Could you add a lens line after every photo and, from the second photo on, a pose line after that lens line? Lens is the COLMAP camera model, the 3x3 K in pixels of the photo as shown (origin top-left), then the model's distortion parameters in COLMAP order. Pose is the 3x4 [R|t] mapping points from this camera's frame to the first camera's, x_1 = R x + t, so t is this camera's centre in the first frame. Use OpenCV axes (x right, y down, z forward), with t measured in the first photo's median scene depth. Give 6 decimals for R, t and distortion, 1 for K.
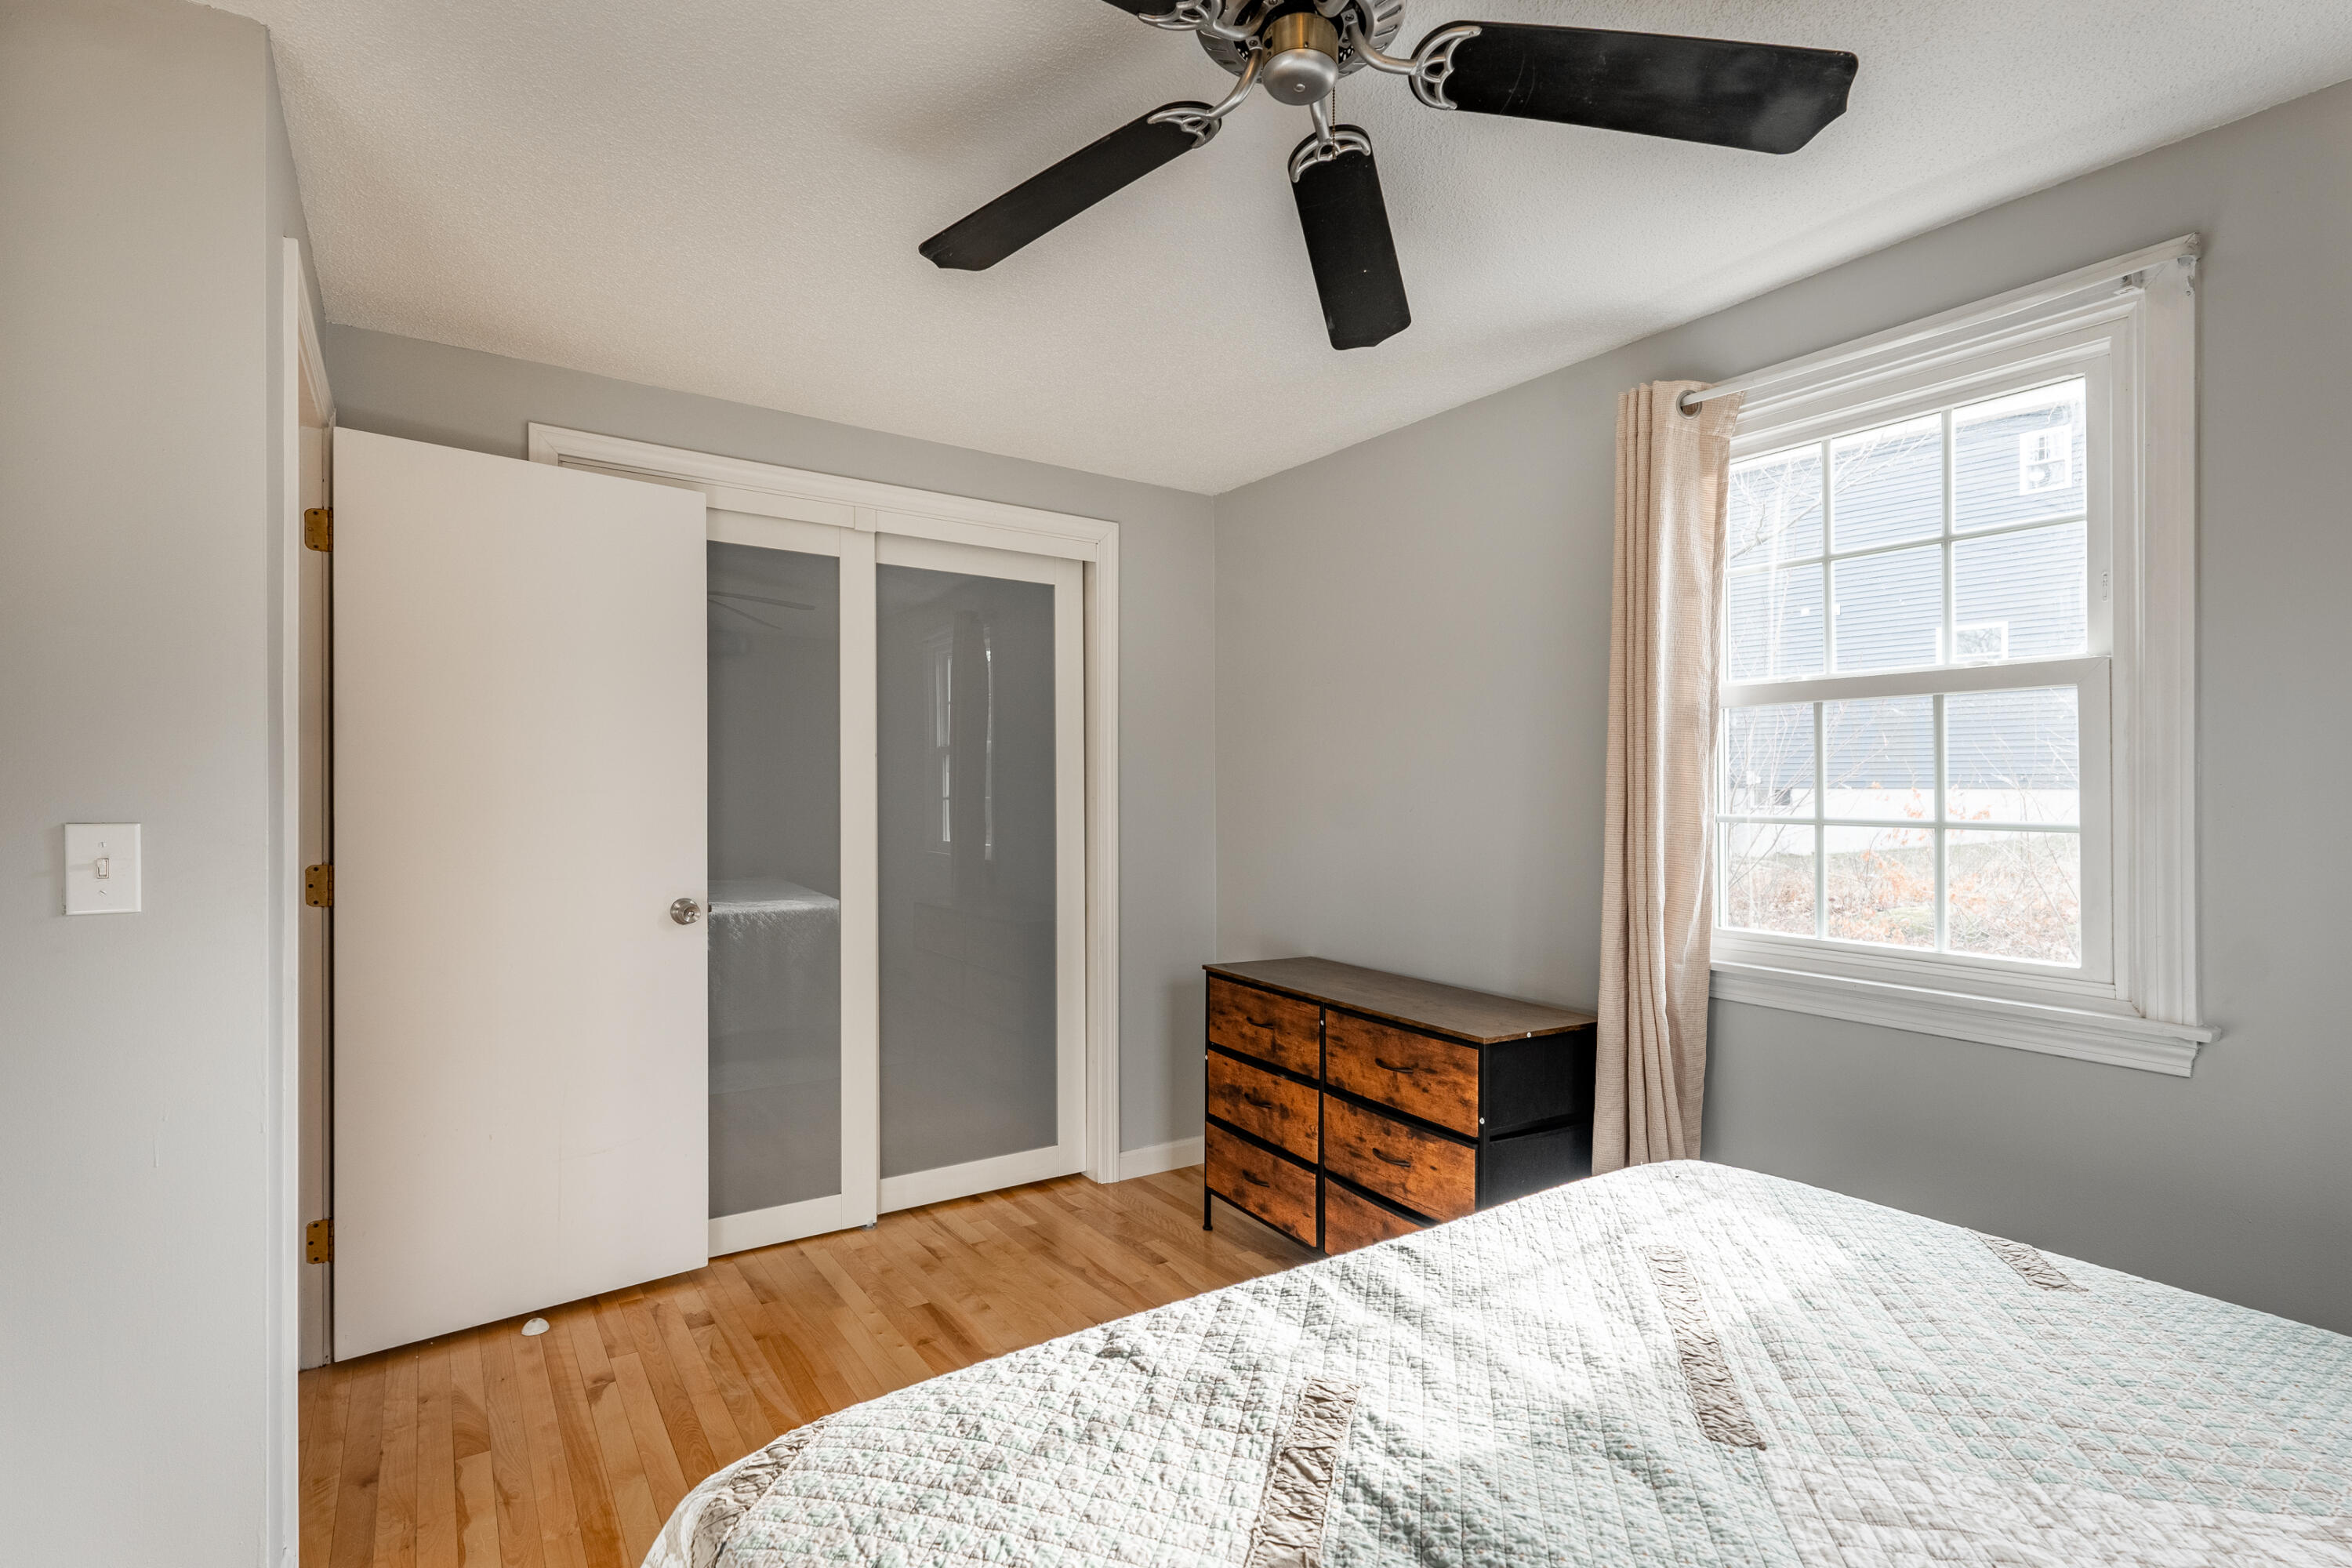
lens RADIAL K [[1106.7, 0, 1175.8], [0, 1106.7, 803.2], [0, 0, 1]] dist [0.003716, -0.001432]
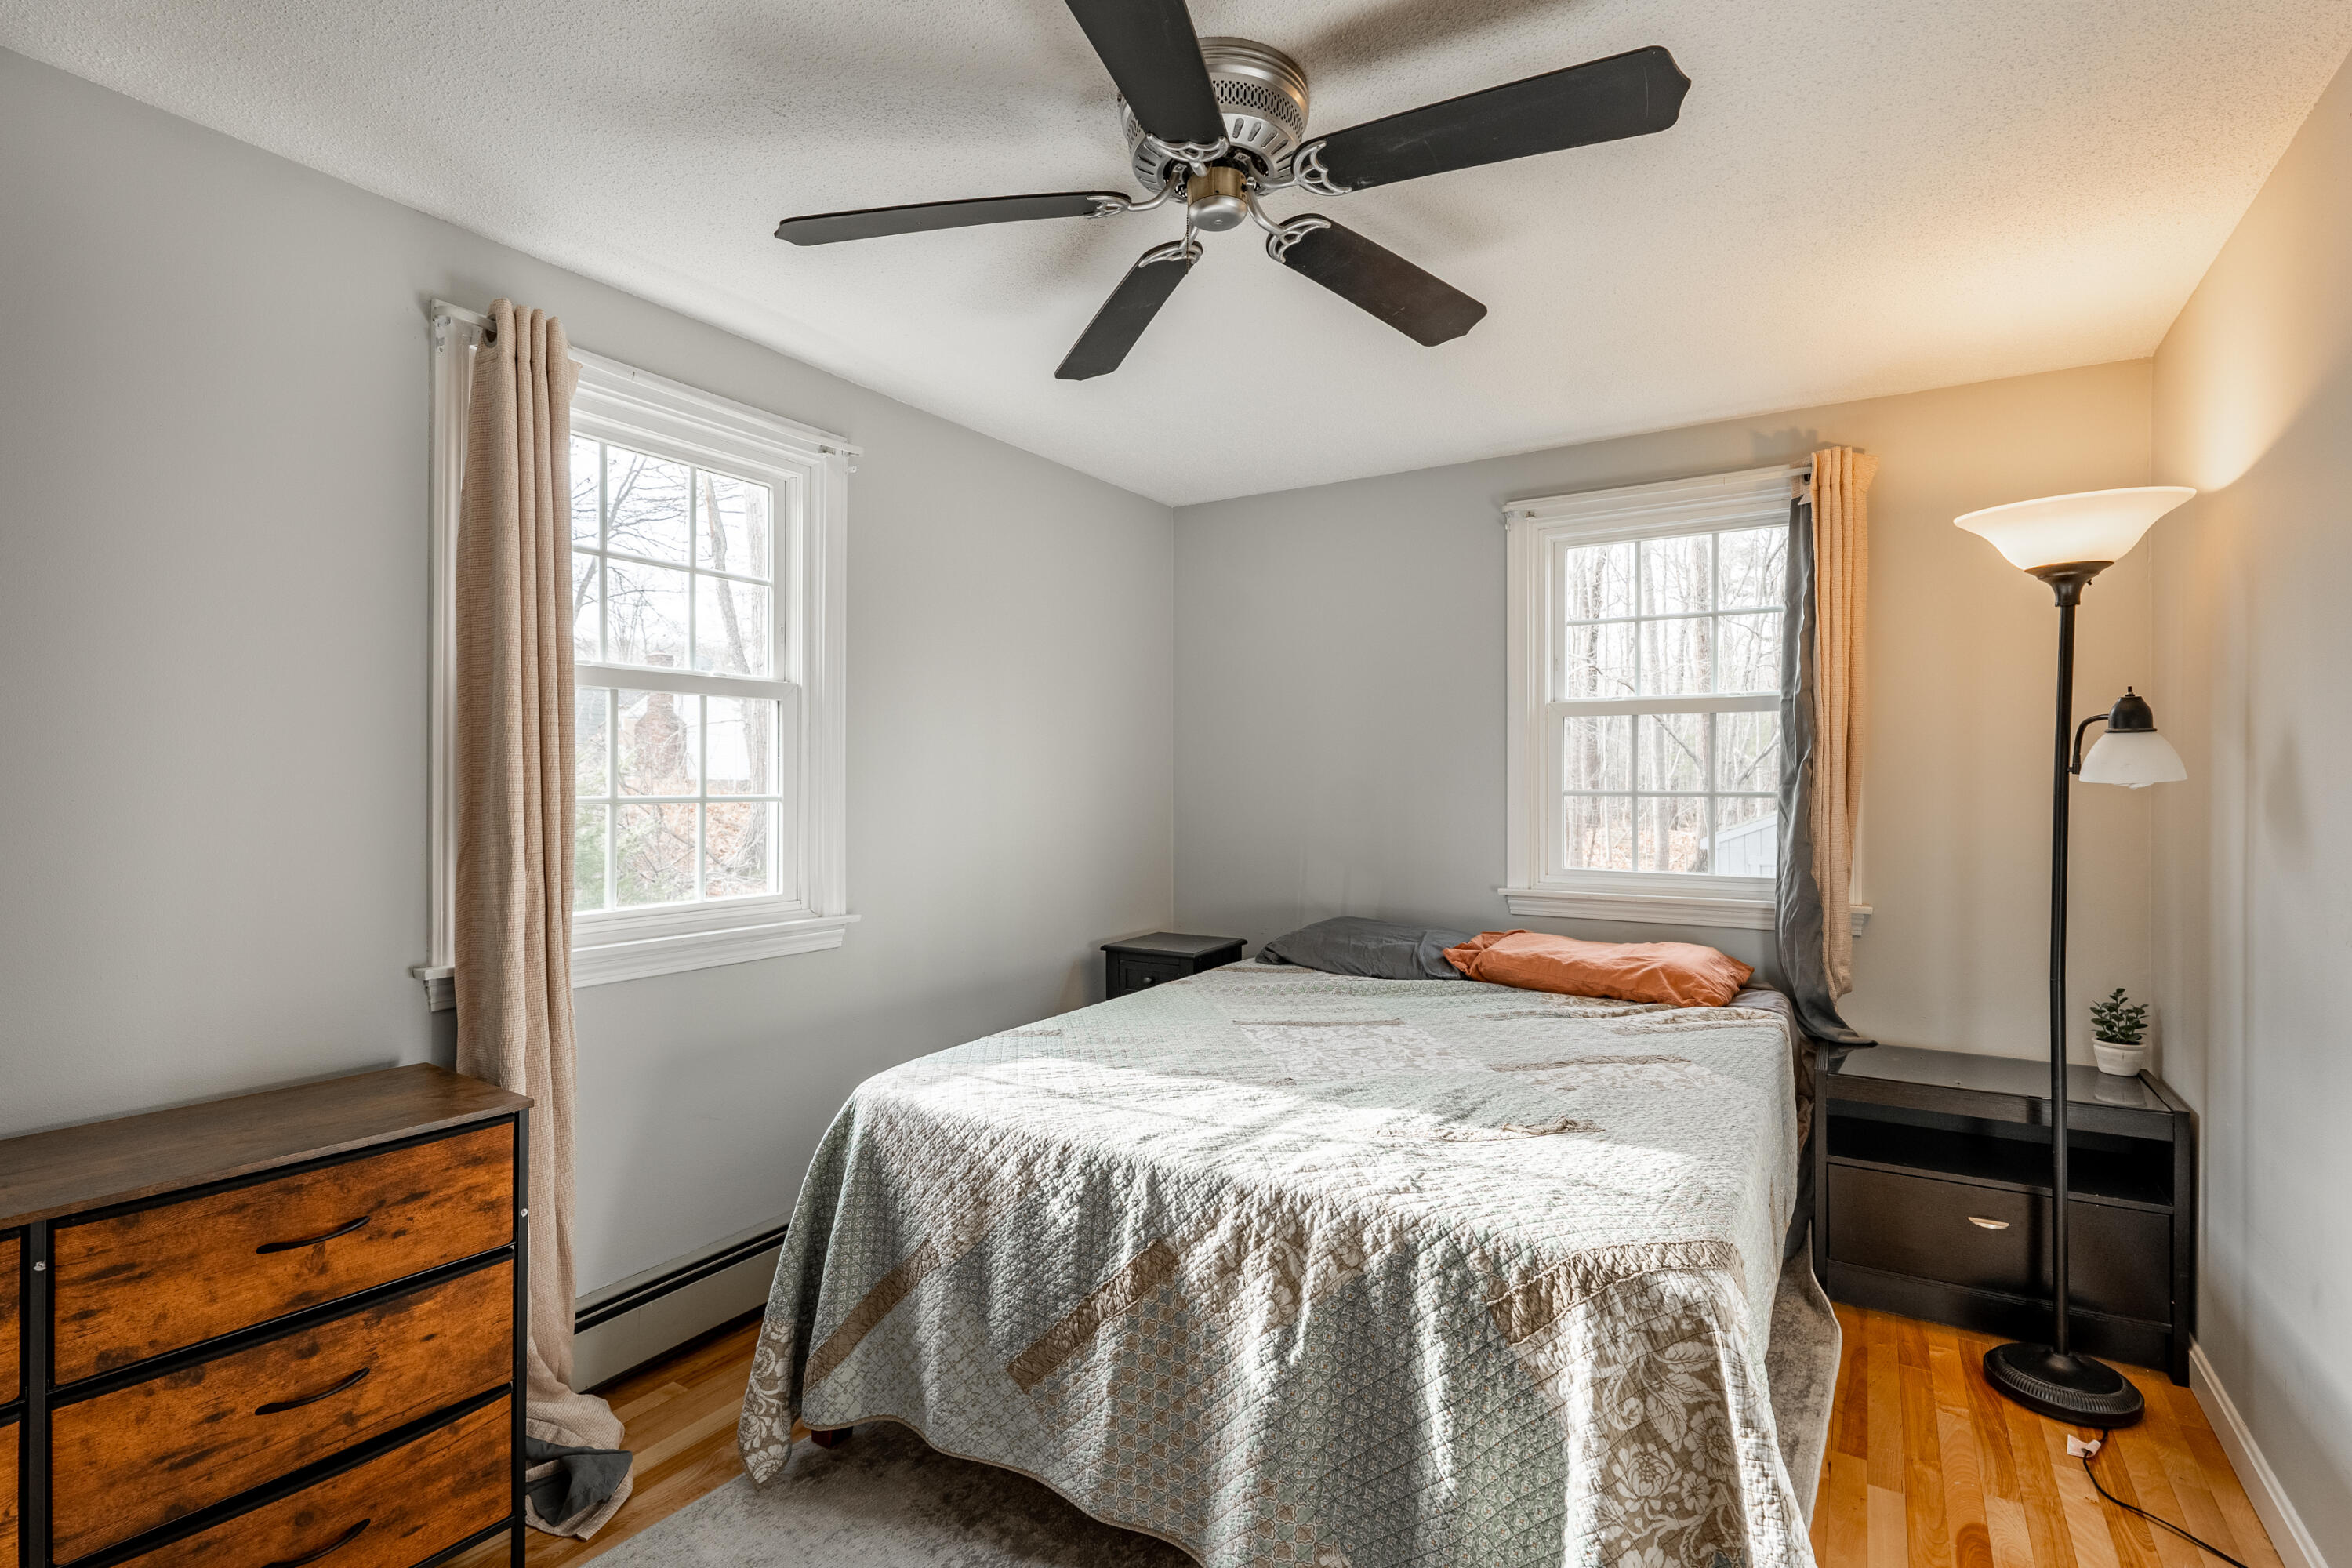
lens RADIAL K [[1106.7, 0, 1175.6], [0, 1106.7, 765.6], [0, 0, 1]] dist [0.003716, -0.001432]
pose [[-0.404106, 0.002769, 0.914708, -0.553406], [0.003594, 0.999993, -0.001440, -0.012509], [-0.914705, 0.002705, -0.404113, 0.844263]]
